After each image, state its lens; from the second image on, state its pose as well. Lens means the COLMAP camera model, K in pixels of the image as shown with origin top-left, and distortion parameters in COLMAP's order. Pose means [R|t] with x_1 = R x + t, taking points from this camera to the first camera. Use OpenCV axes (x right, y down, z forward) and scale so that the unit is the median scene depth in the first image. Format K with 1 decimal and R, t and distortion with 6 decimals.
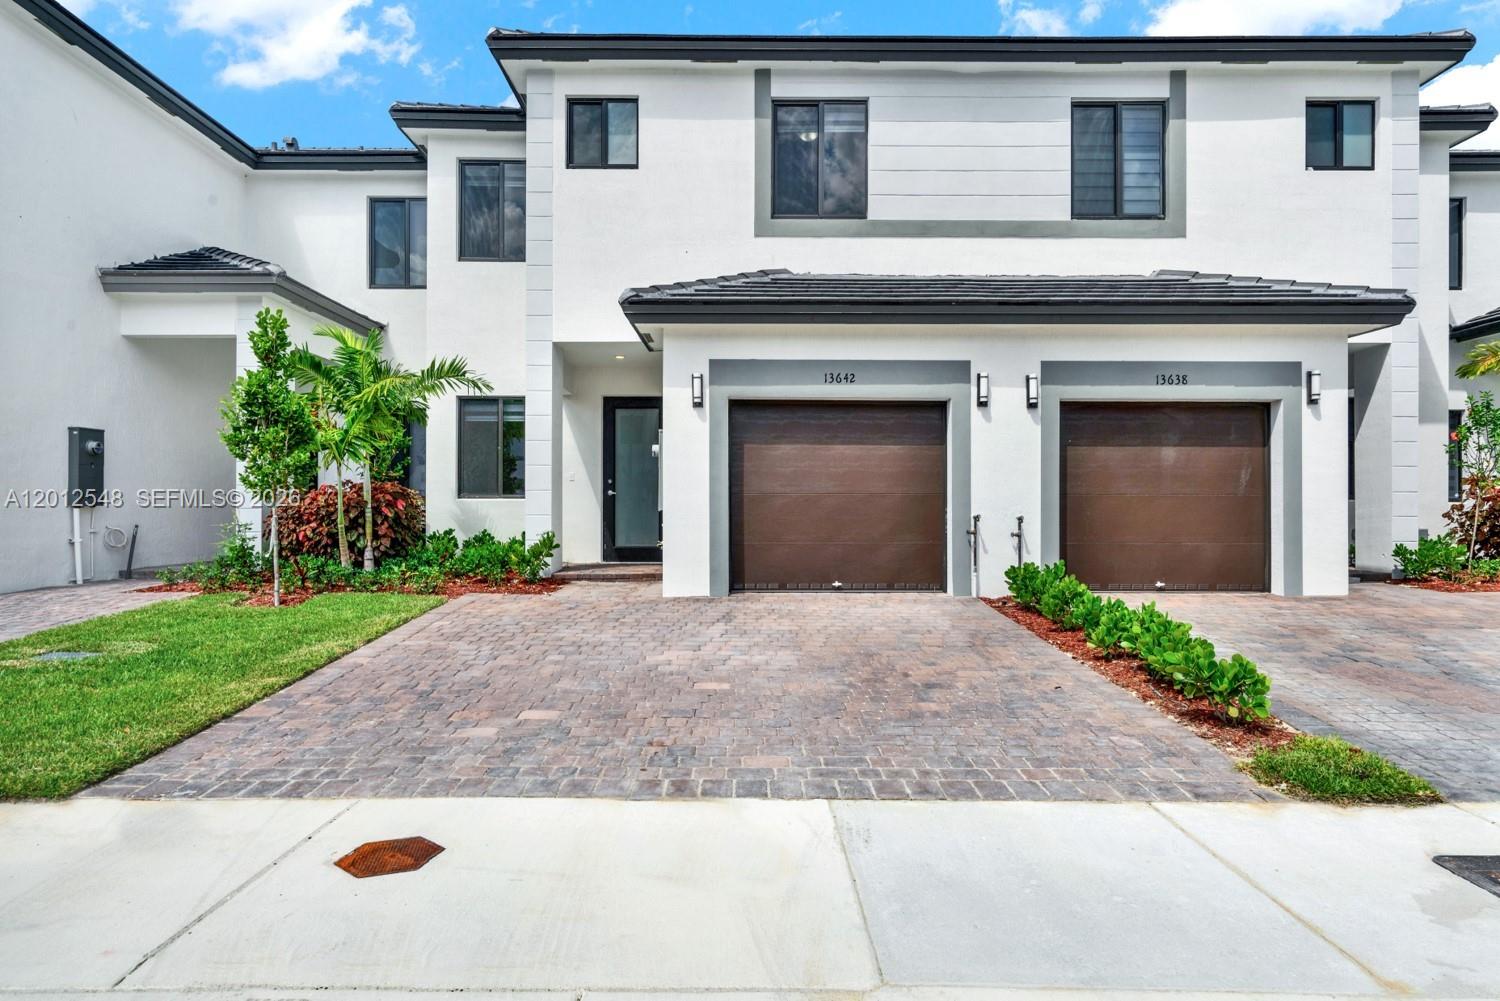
lens RADIAL K [[738.0, 0, 760.4], [0, 738.0, 507.4], [0, 0, 1]] dist [0.000584, 0.000705]
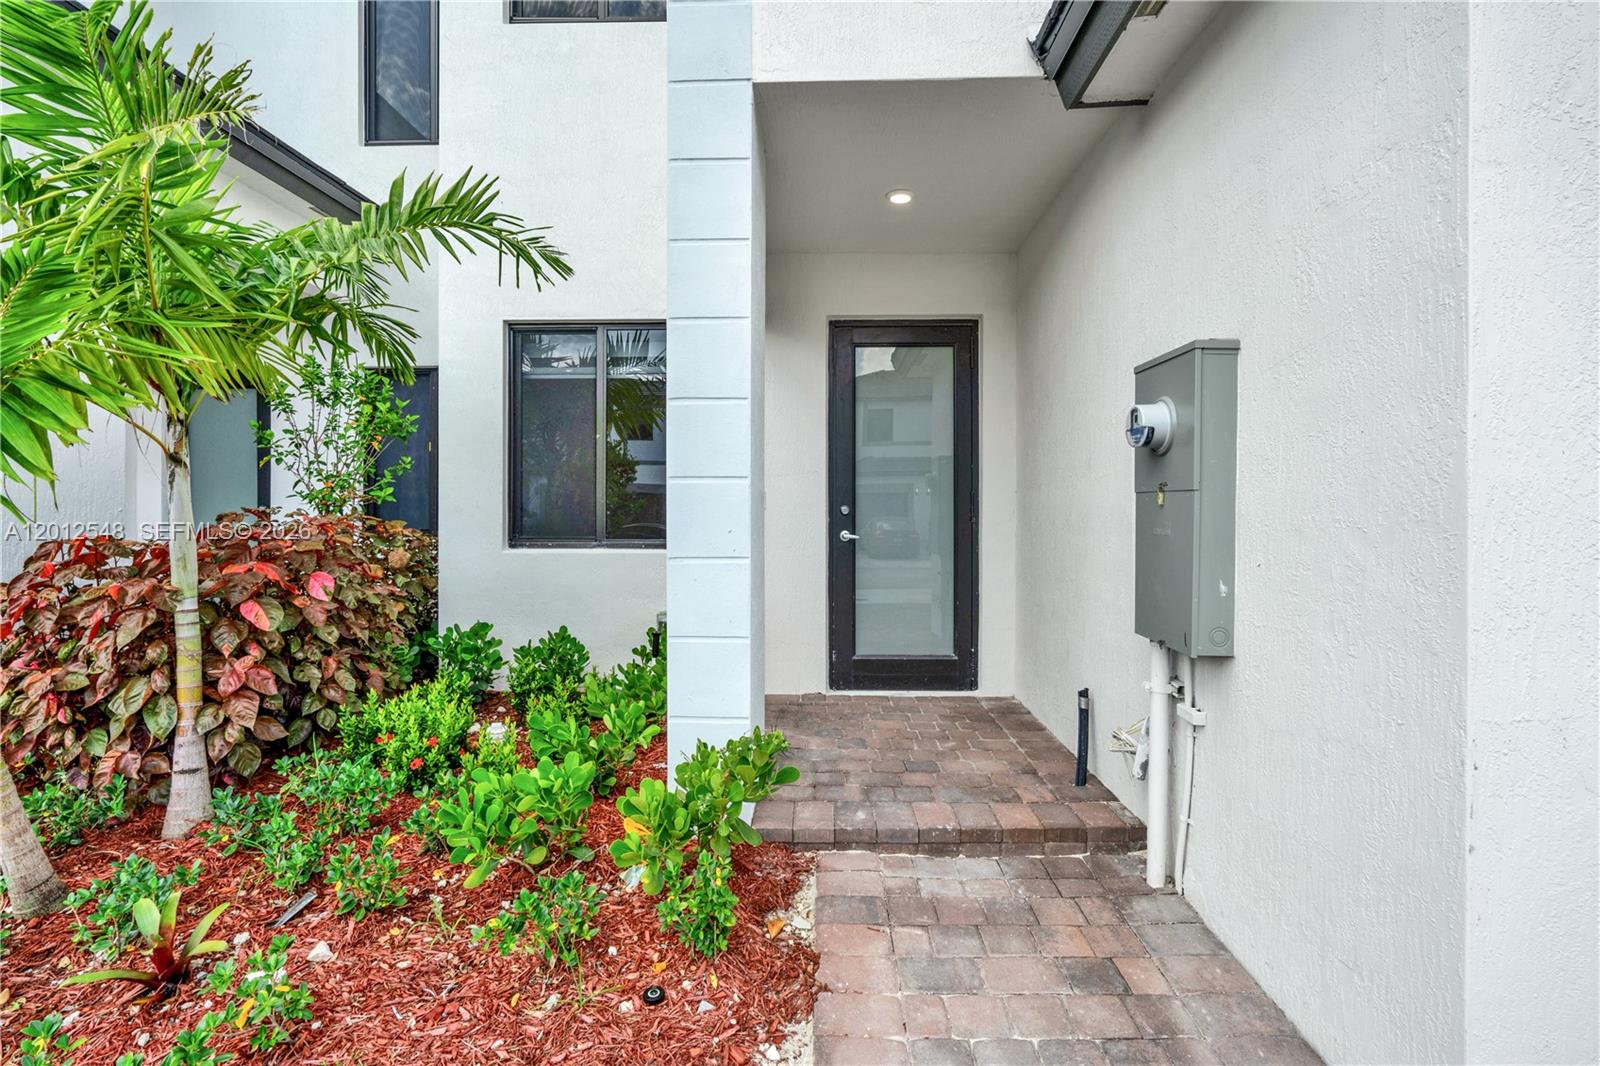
lens RADIAL K [[787.2, 0, 811.1], [0, 787.2, 540.4], [0, 0, 1]] dist [0.000584, 0.000705]
pose [[0.993249, -0.004372, -0.115921, -0.202851], [0.006683, 0.999786, 0.019555, -0.031432], [0.115811, -0.020198, 0.993066, 0.636832]]
